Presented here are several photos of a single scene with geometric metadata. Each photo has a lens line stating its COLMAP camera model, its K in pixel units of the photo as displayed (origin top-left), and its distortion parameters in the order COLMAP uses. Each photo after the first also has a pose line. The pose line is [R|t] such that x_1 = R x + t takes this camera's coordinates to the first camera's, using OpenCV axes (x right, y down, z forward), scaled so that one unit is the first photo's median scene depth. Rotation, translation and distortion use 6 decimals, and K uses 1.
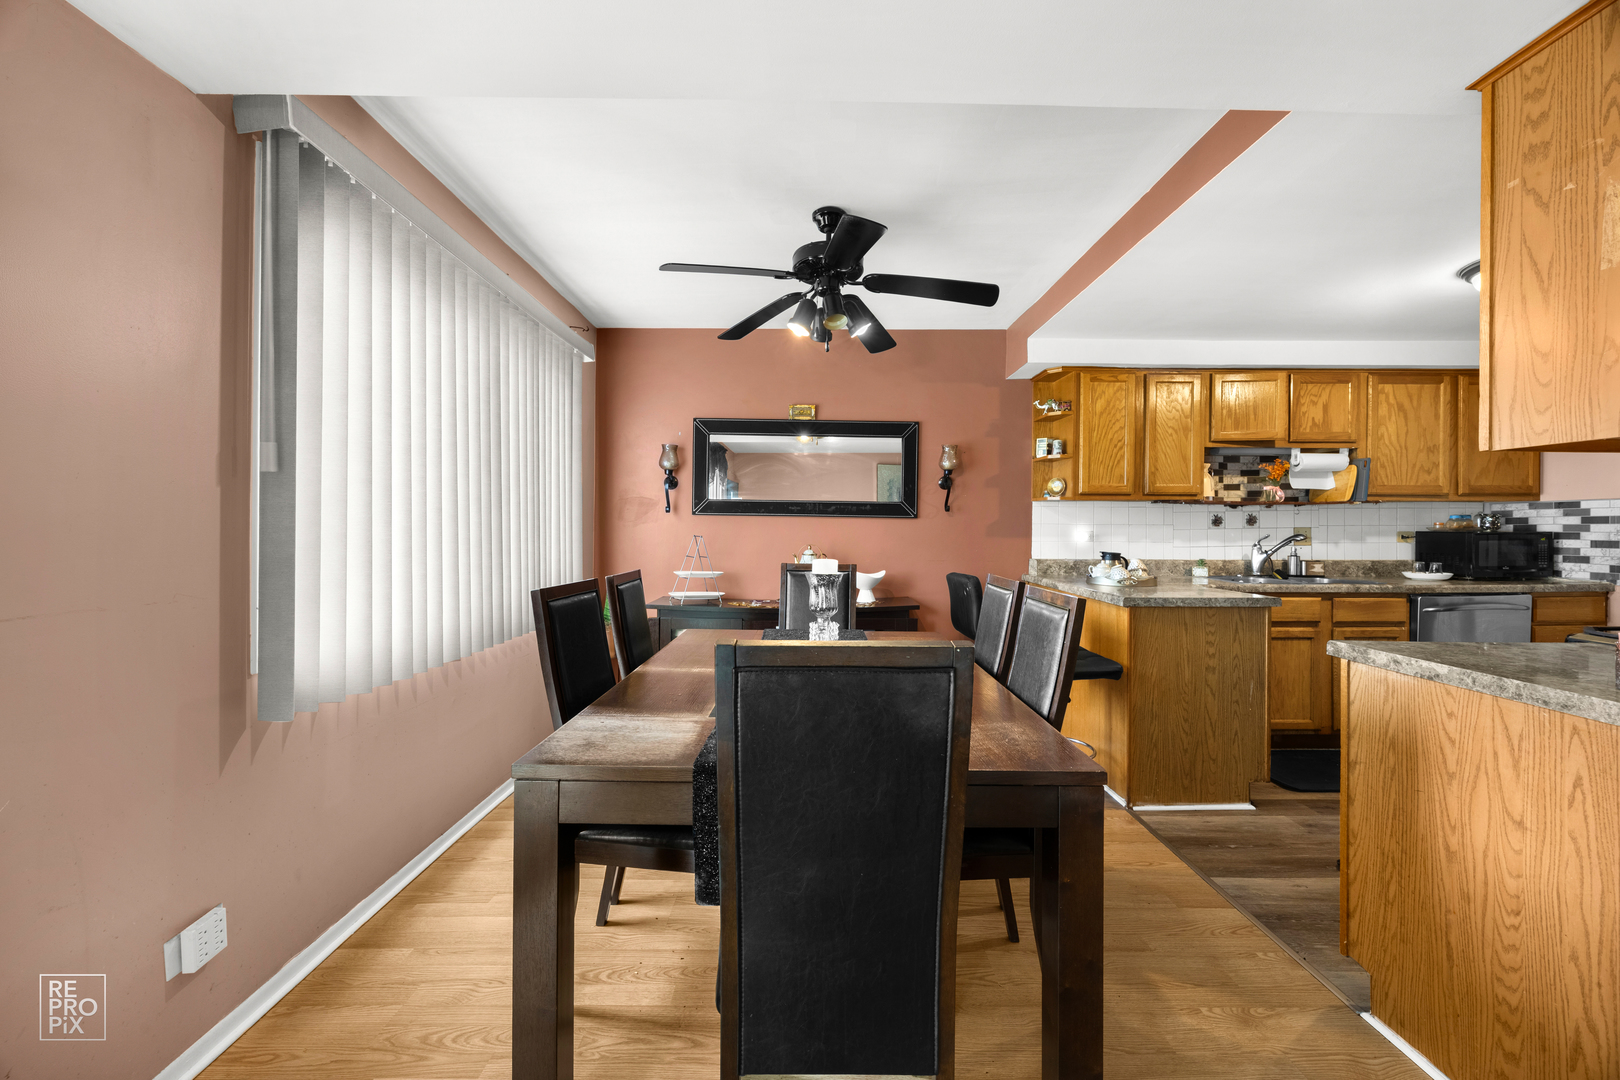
lens RADIAL K [[609.6, 0, 798.2], [0, 609.6, 531.1], [0, 0, 1]] dist [-0.000668, -0.000389]
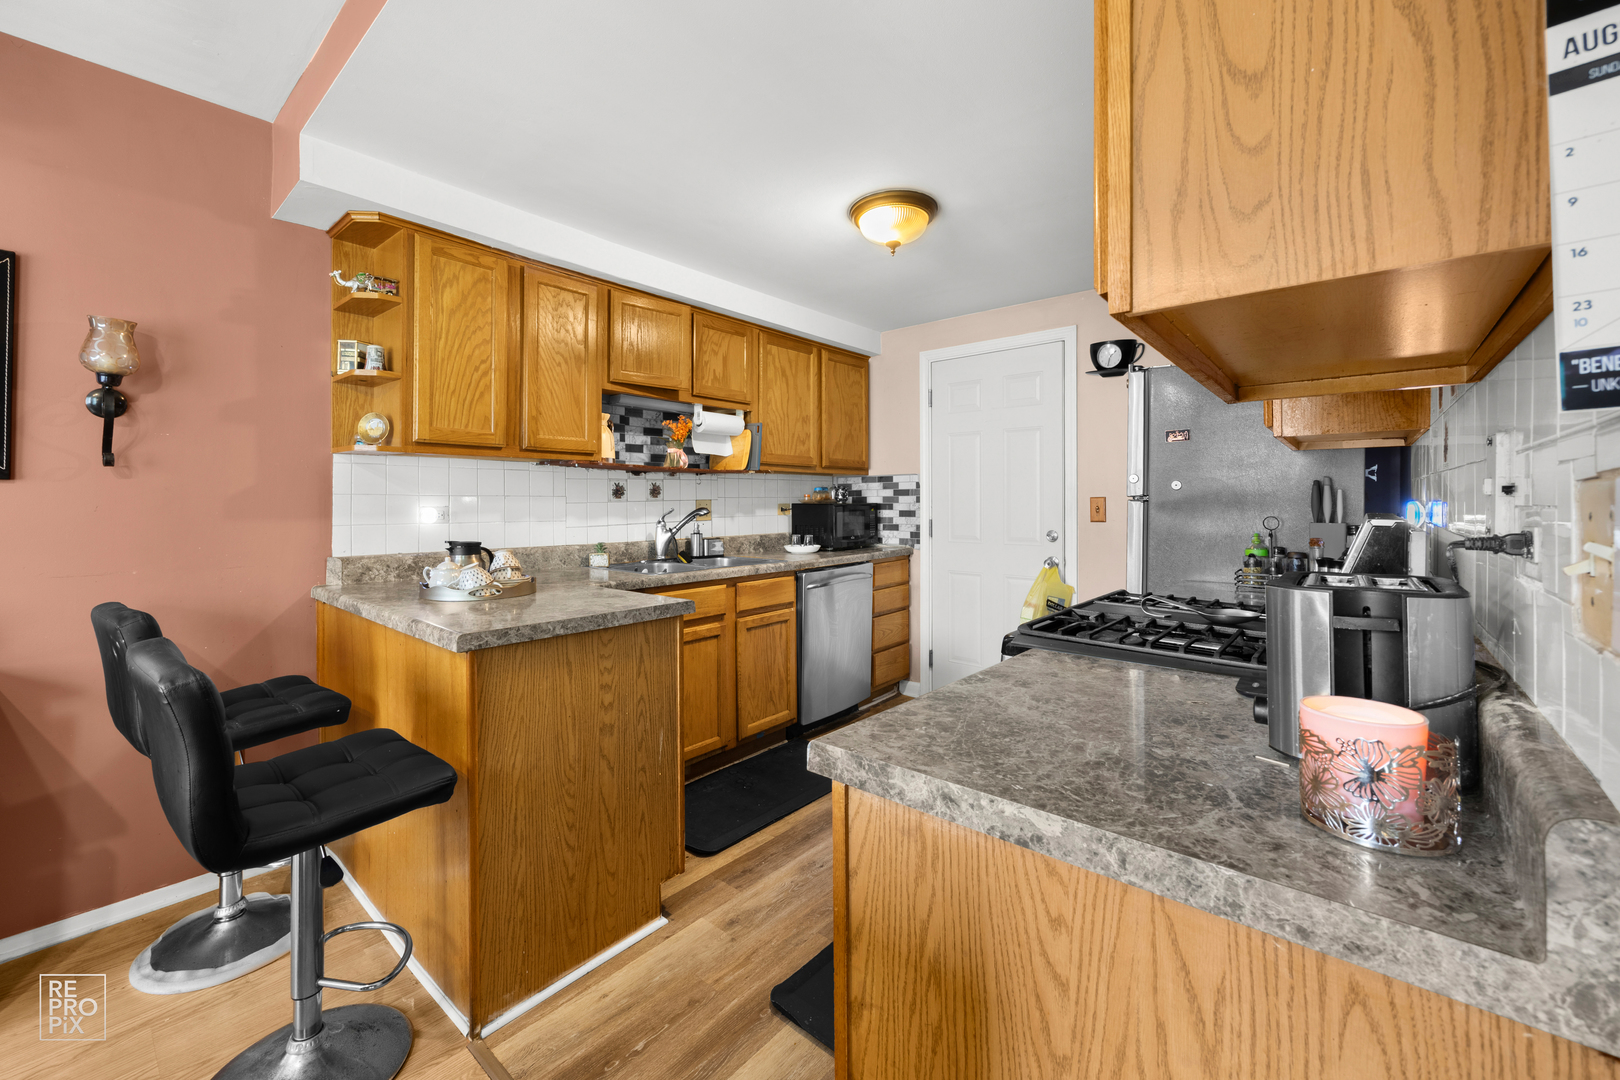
lens RADIAL K [[681.2, 0, 802.4], [0, 681.2, 502.0], [0, 0, 1]] dist [-0.009707, 0.000208]
pose [[0.653529, -0.004228, 0.756890, 0.214232], [0.008624, 0.999961, -0.001860, 0.000370], [-0.756852, 0.007743, 0.653540, 0.298571]]
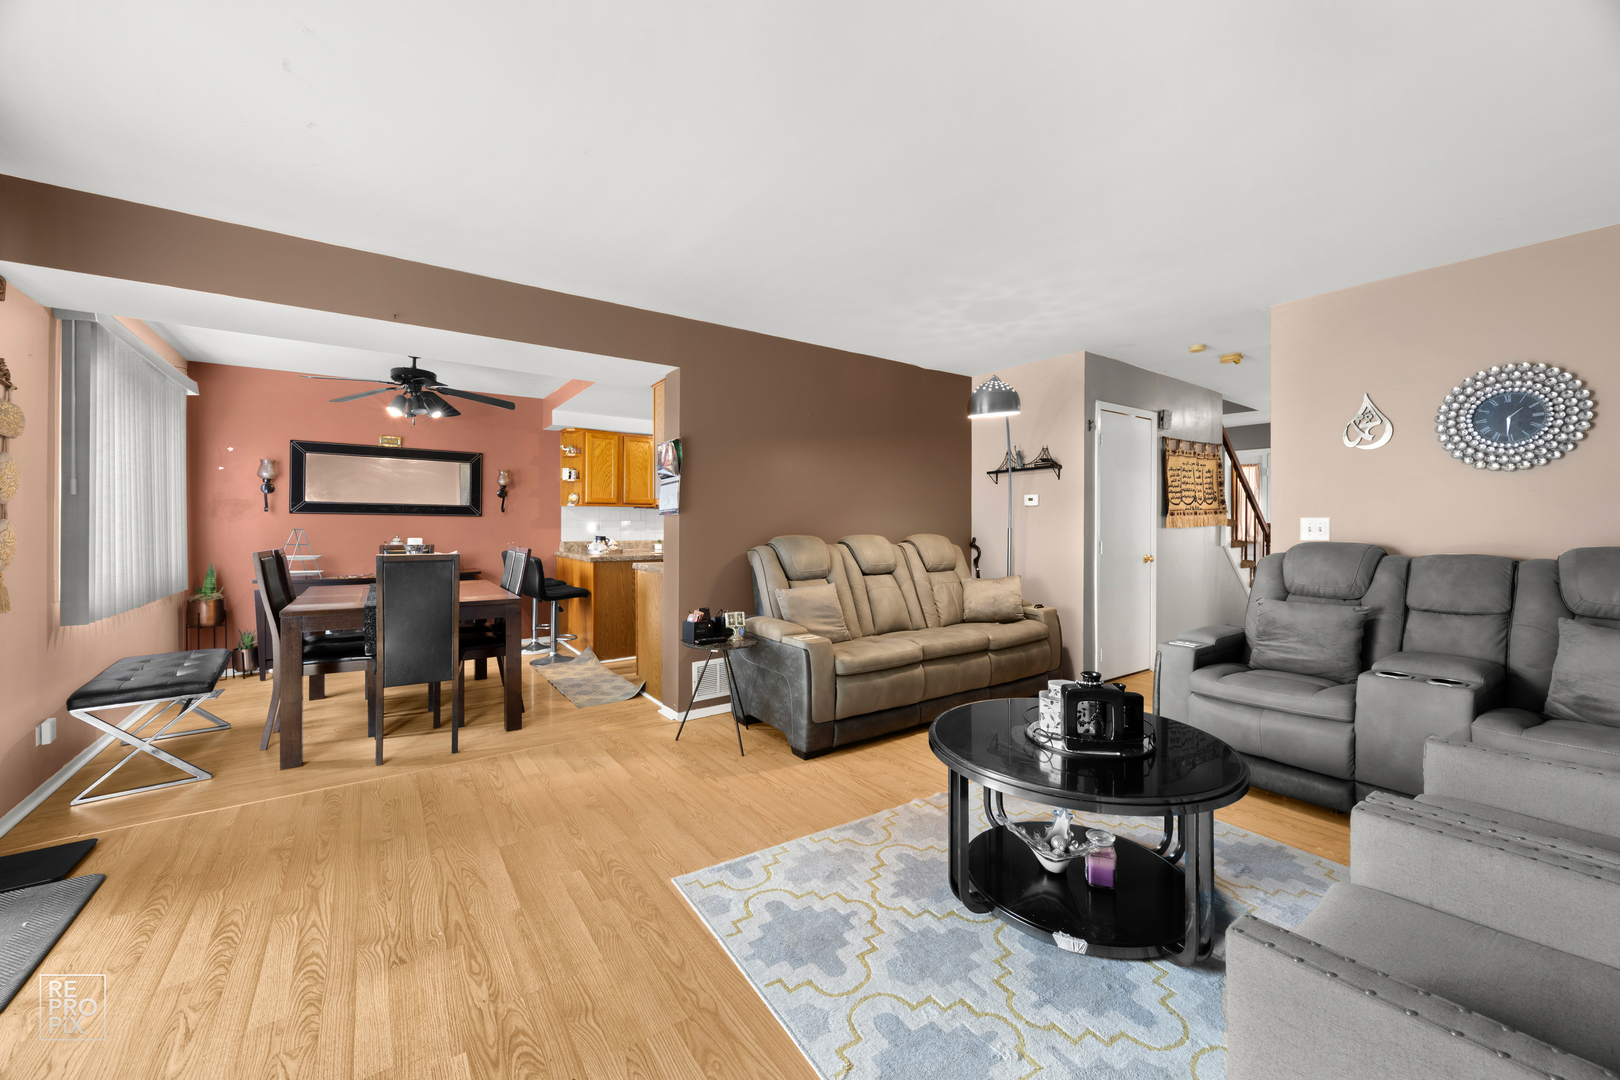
lens RADIAL K [[609.6, 0, 805.3], [0, 609.6, 526.2], [0, 0, 1]] dist [-0.000668, -0.000389]
pose [[0.804656, -0.006267, 0.593708, -0.061782], [0.006528, 0.999977, 0.001709, 0.006420], [-0.593705, 0.002501, 0.804679, -0.753294]]
